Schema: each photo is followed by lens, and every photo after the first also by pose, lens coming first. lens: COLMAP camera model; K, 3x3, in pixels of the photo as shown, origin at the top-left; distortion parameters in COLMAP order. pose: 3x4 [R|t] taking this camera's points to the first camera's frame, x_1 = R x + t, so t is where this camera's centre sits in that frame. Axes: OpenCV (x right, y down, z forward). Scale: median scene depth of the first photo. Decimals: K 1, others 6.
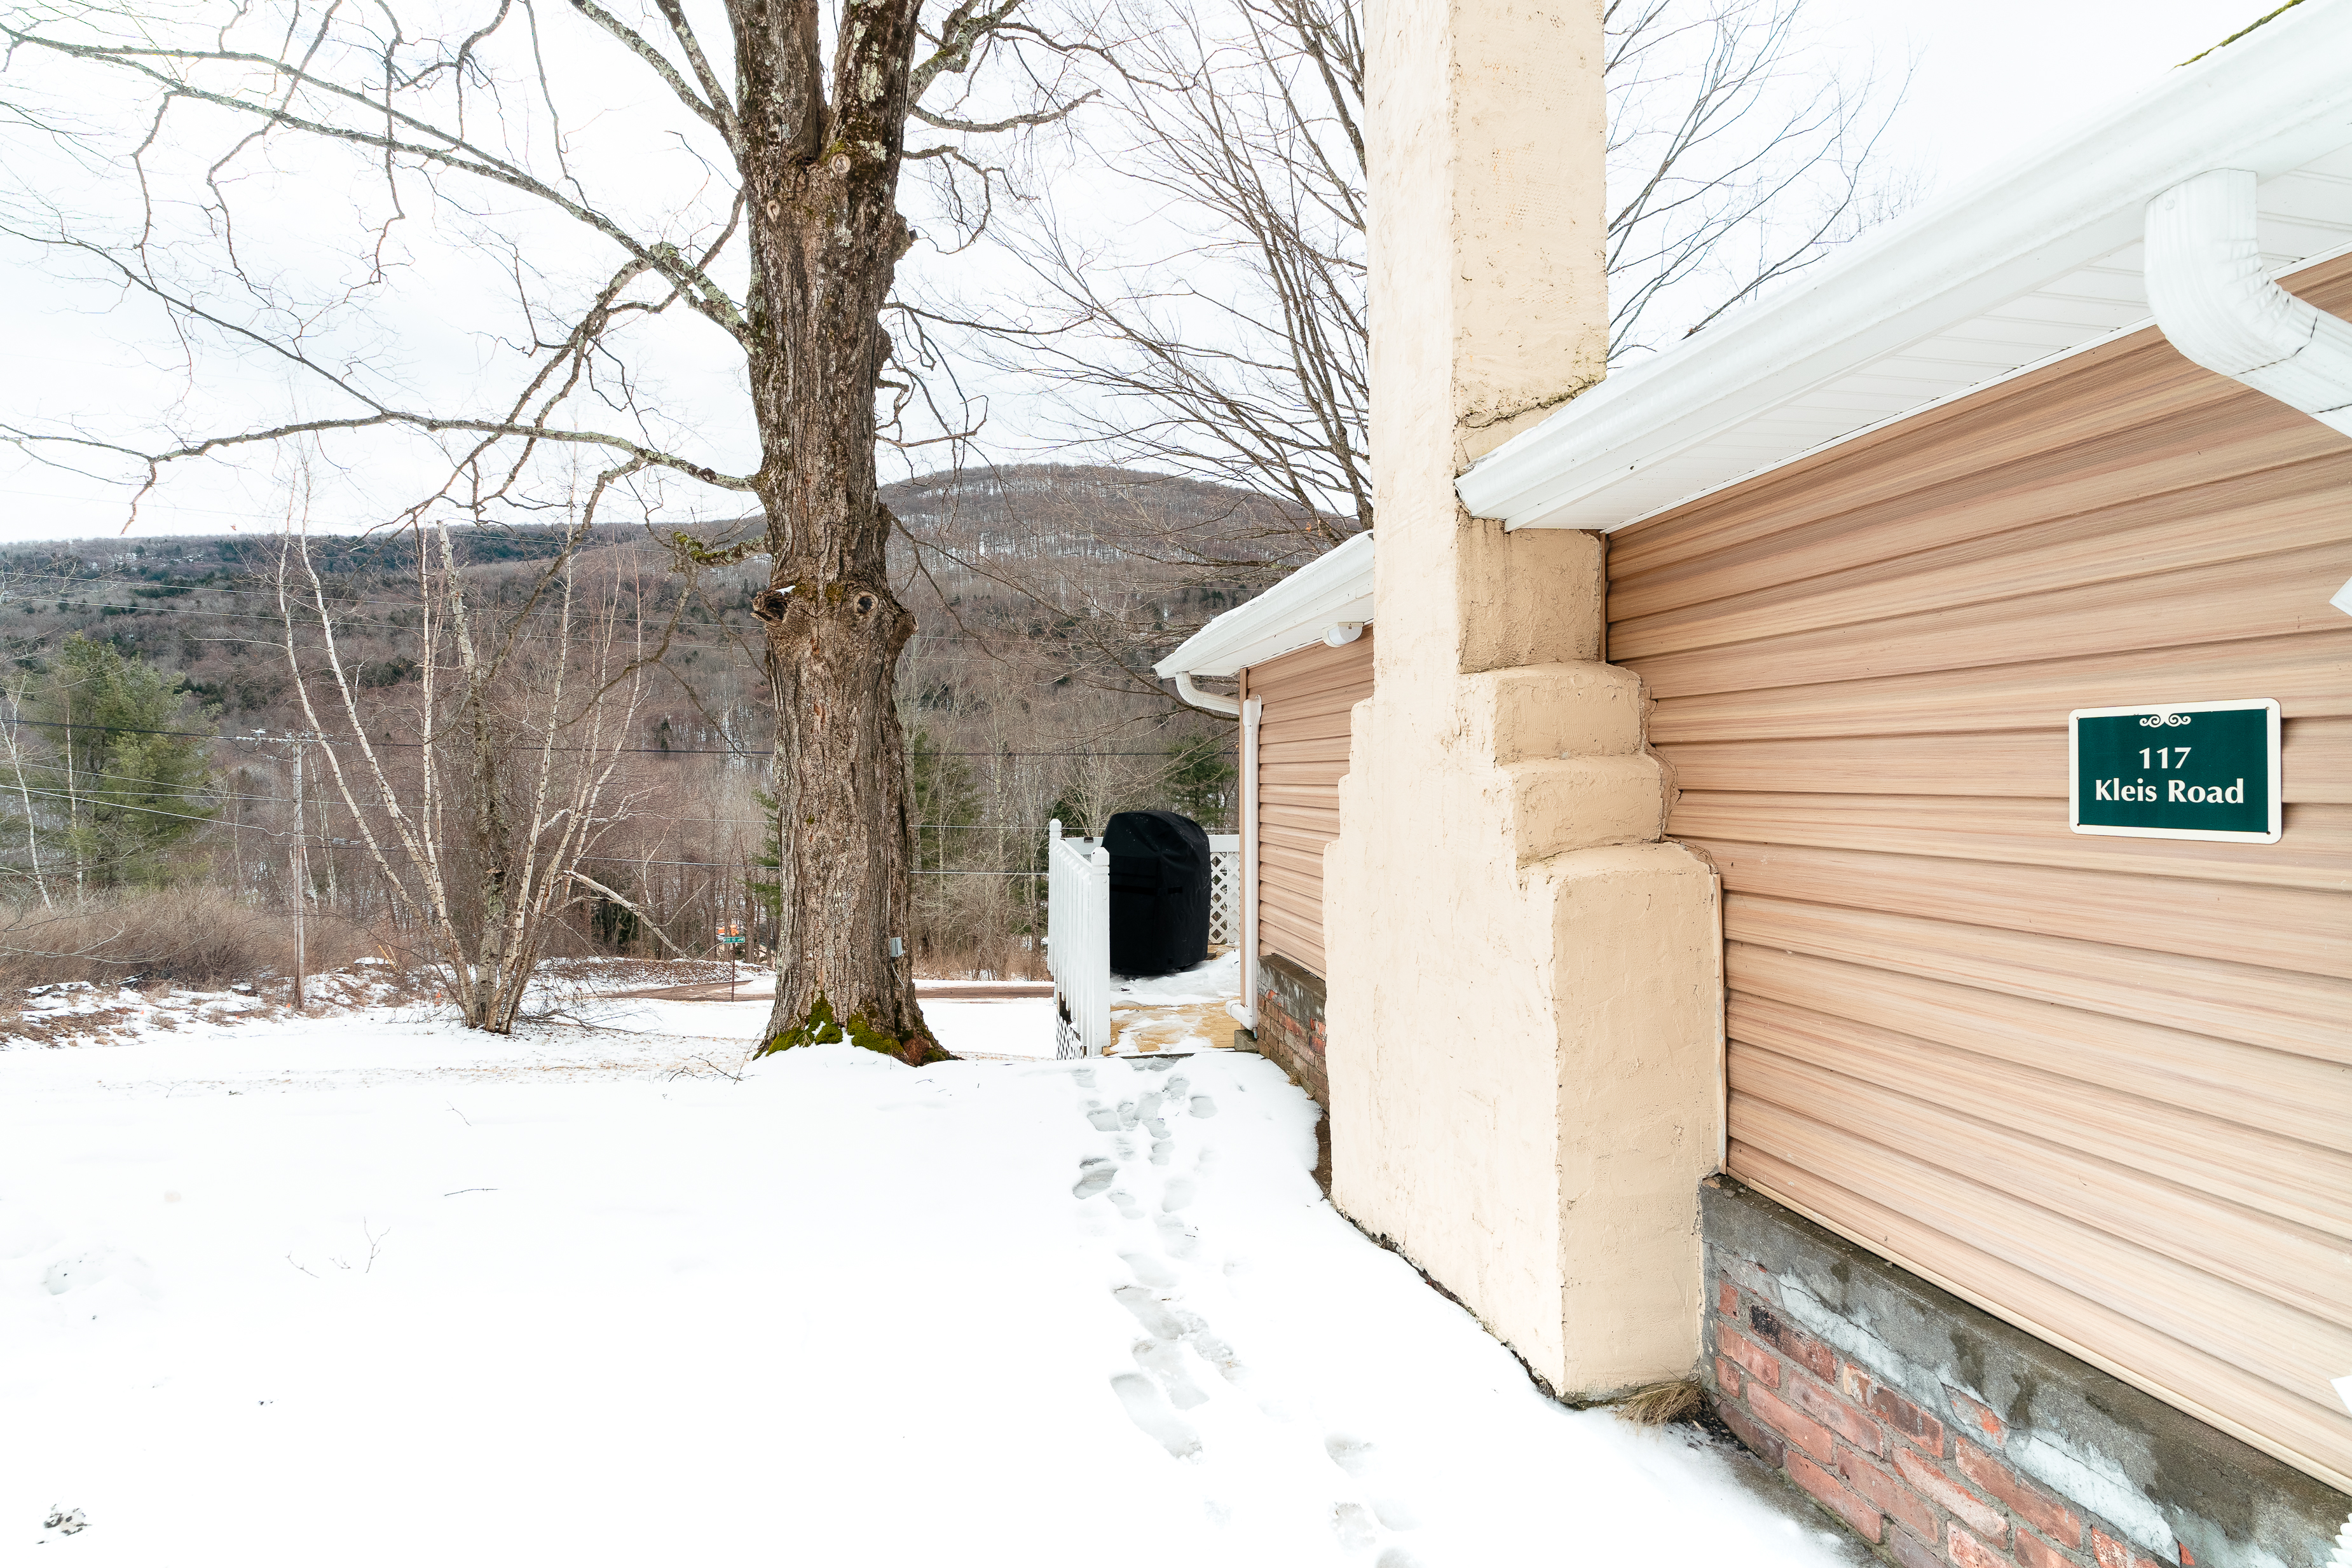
lens RADIAL K [[1095.2, 0, 1173.0], [0, 1095.2, 780.9], [0, 0, 1]] dist [0.005545, 0.000904]
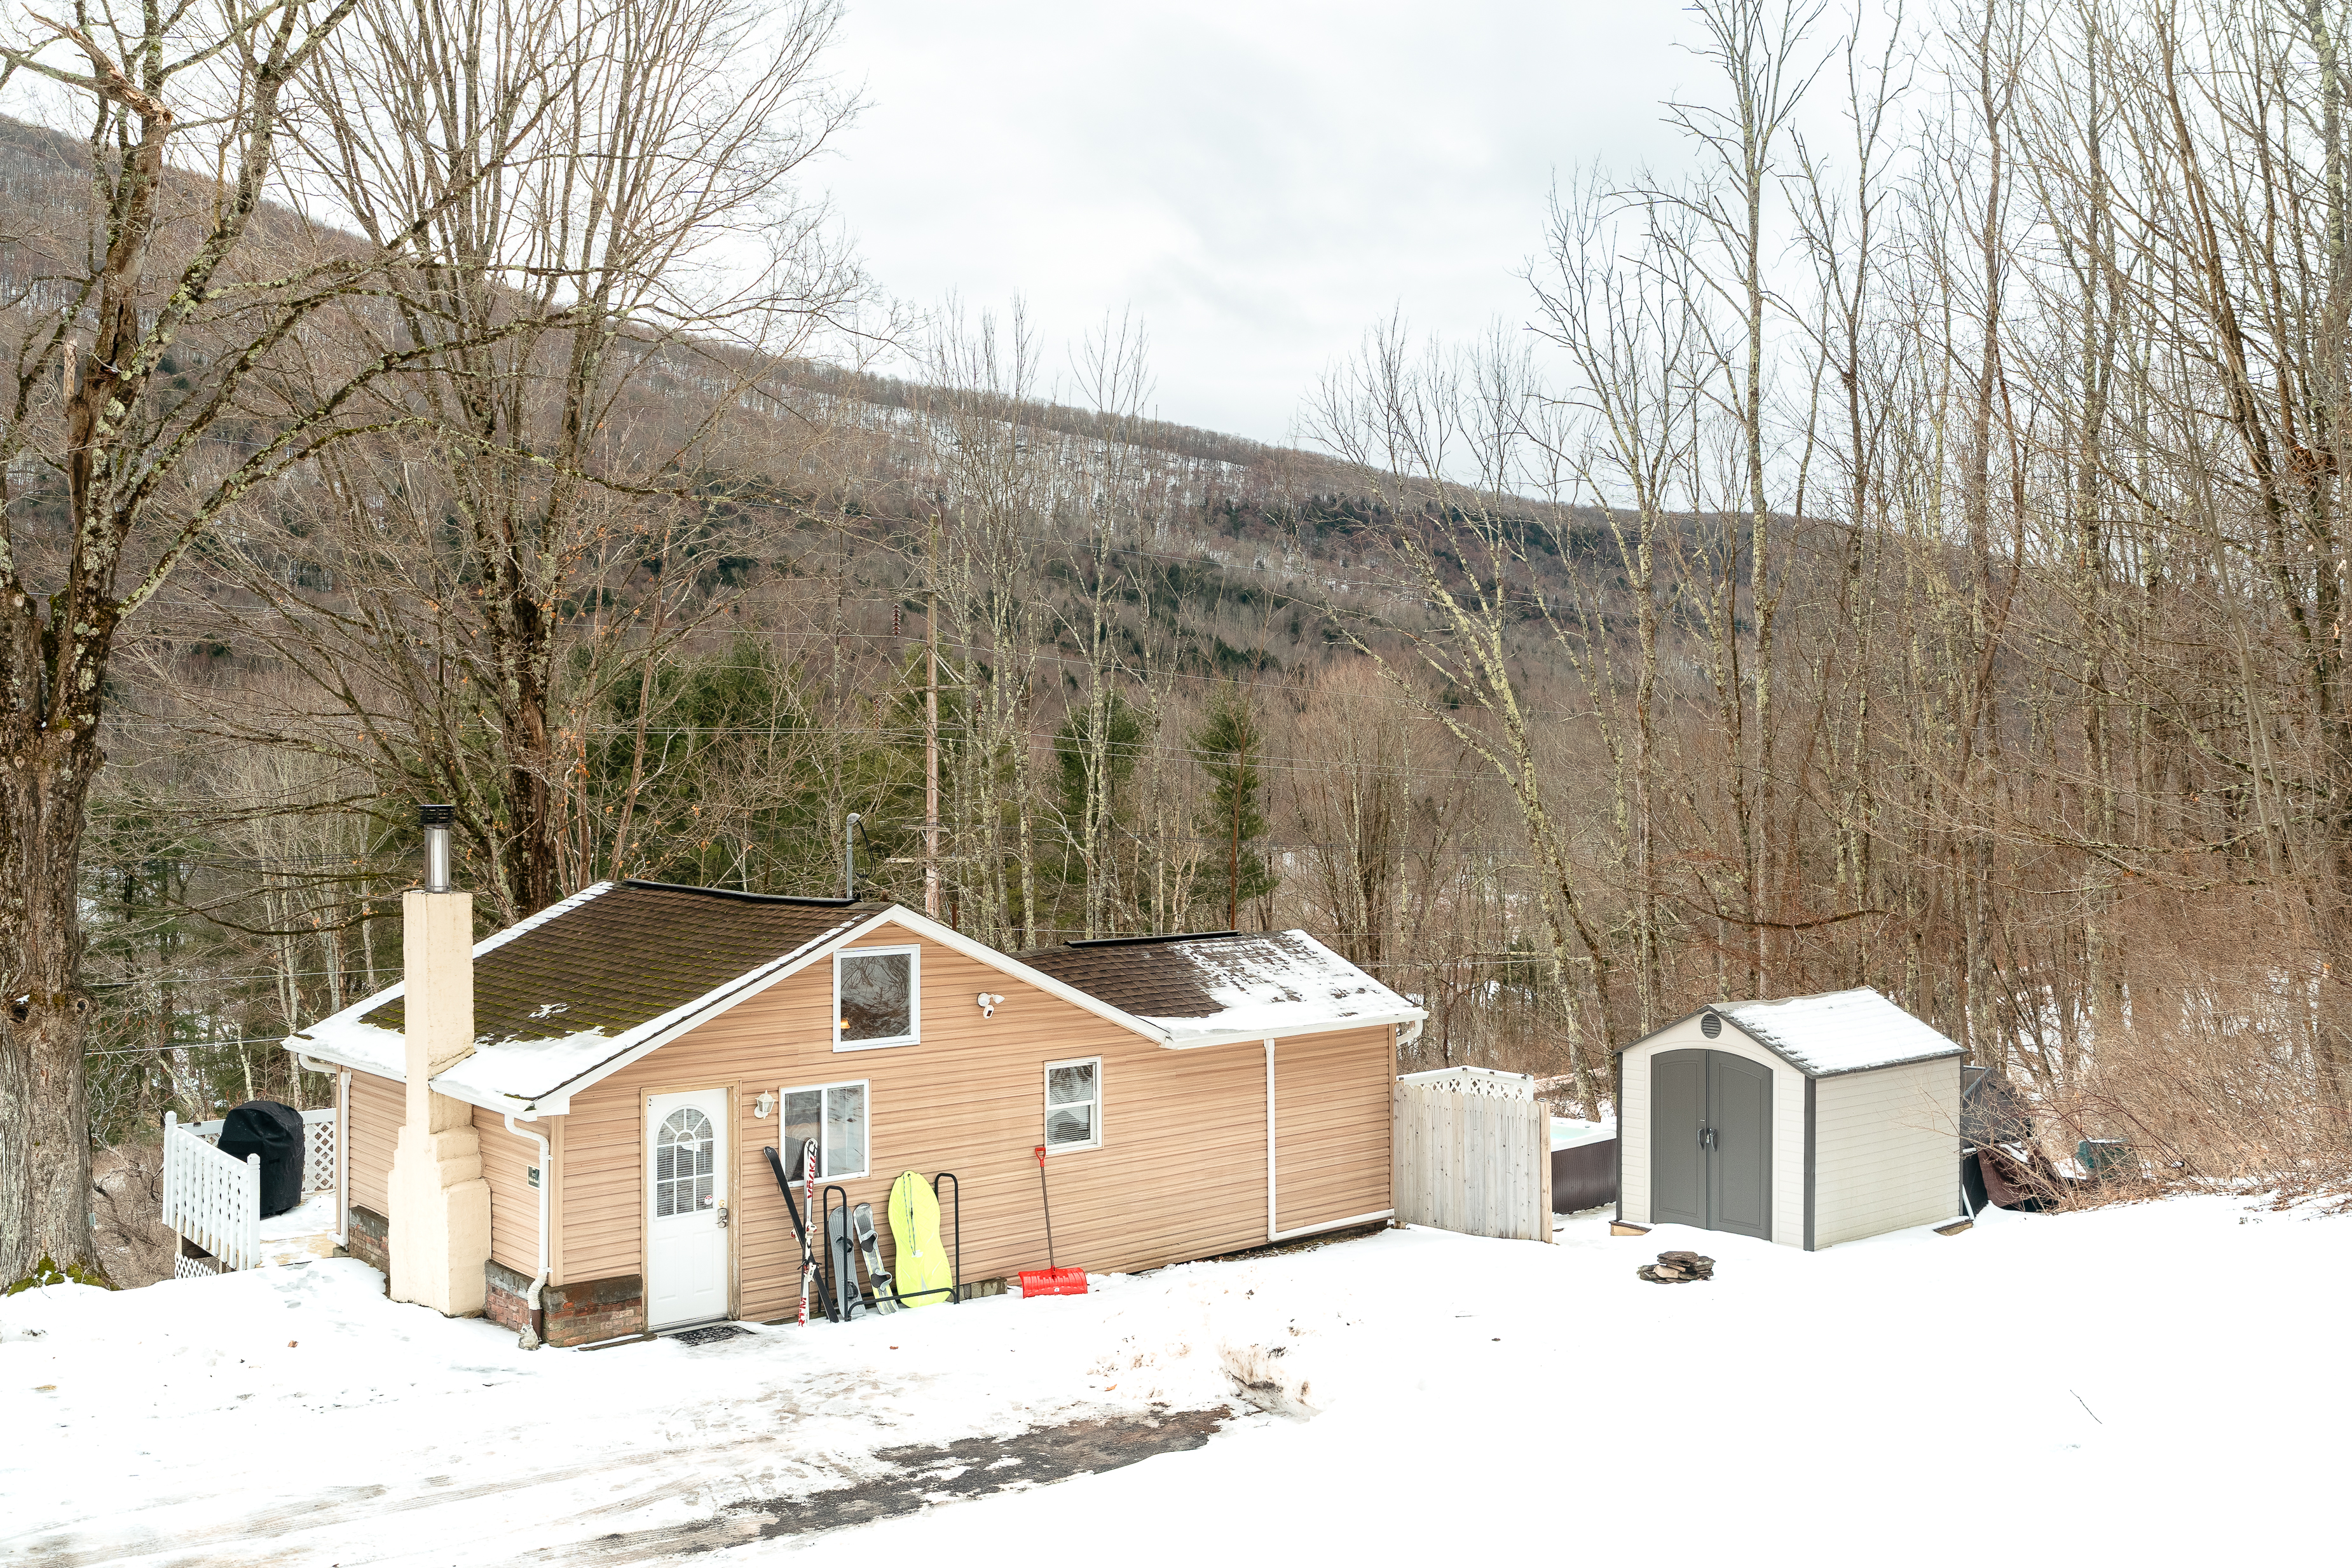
lens RADIAL K [[2108.5, 0, 1180.3], [0, 2108.5, 782.0], [0, 0, 1]] dist [-0.009926, 0.015424]
pose [[0.872628, 0.005889, 0.488350, -0.374613], [-0.006384, 0.999979, -0.000652, -0.485102], [-0.488343, -0.002549, 0.872648, -2.398837]]
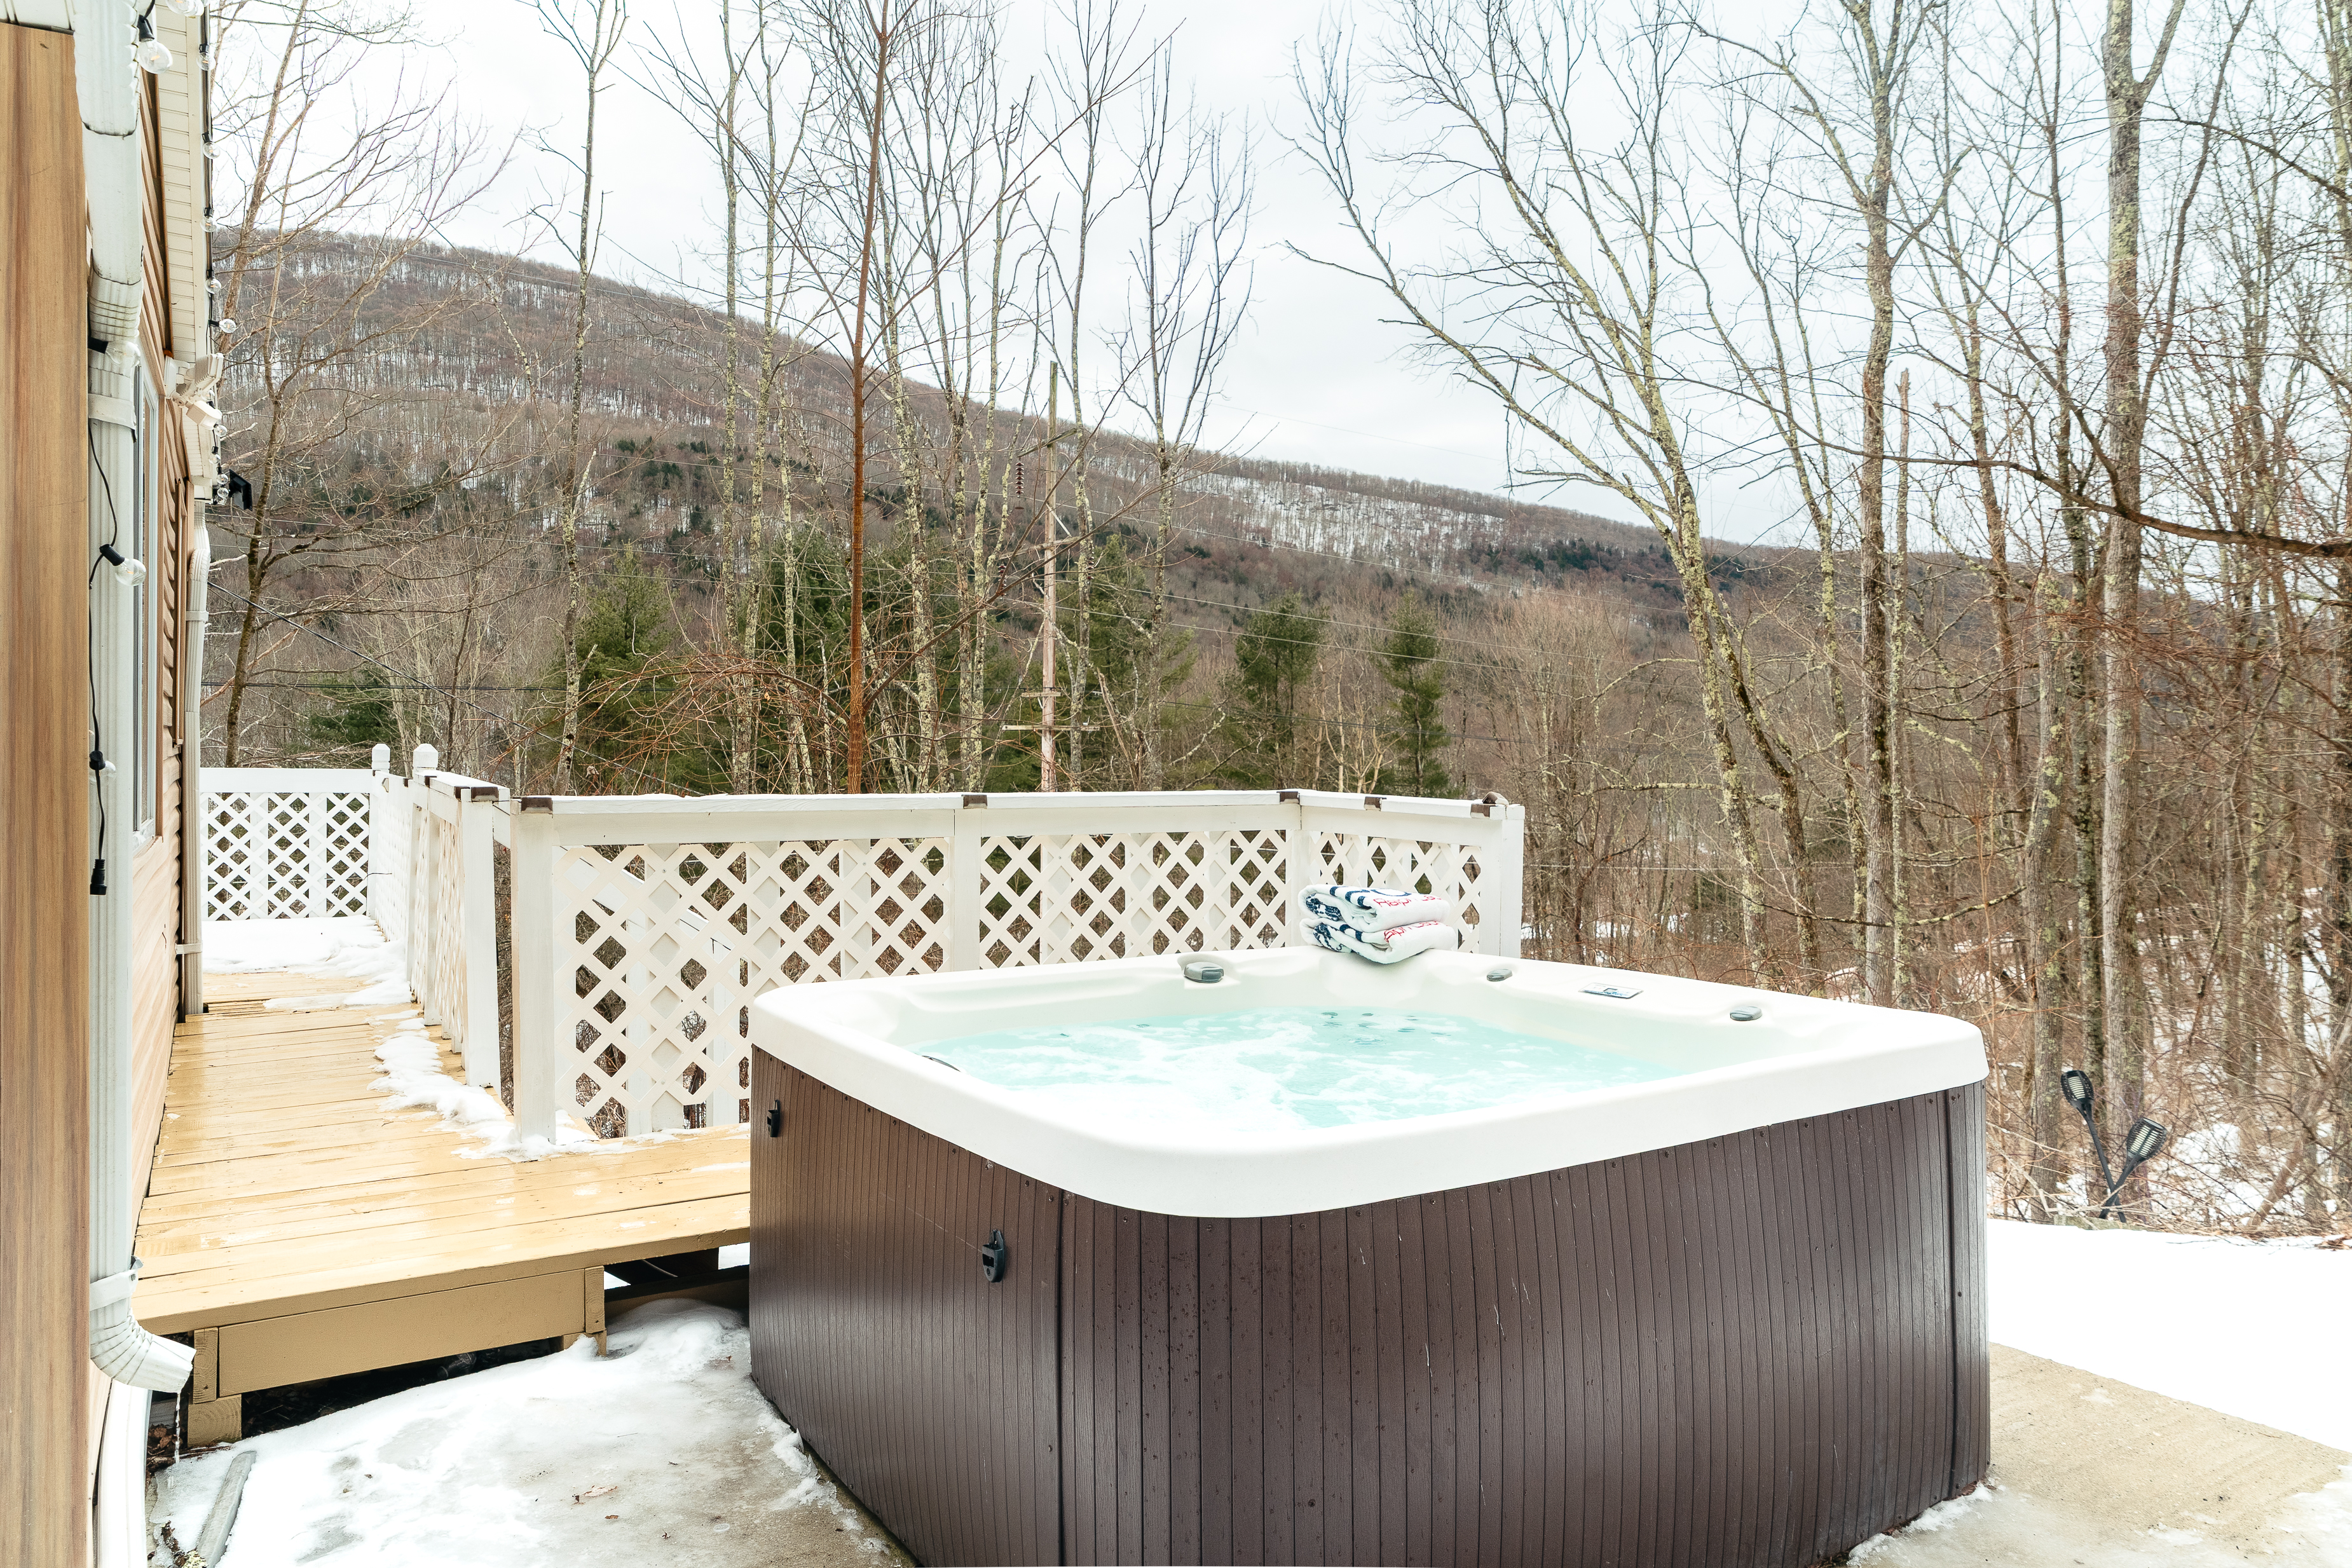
lens RADIAL K [[1582.8, 0, 1186.0], [0, 1582.8, 769.6], [0, 0, 1]] dist [0.000454, 0.002575]
pose [[0.941819, 0.018371, 0.335618, 1.726310], [-0.020739, 0.999779, 0.003475, 0.037729], [-0.335480, -0.010233, 0.941992, 0.070041]]
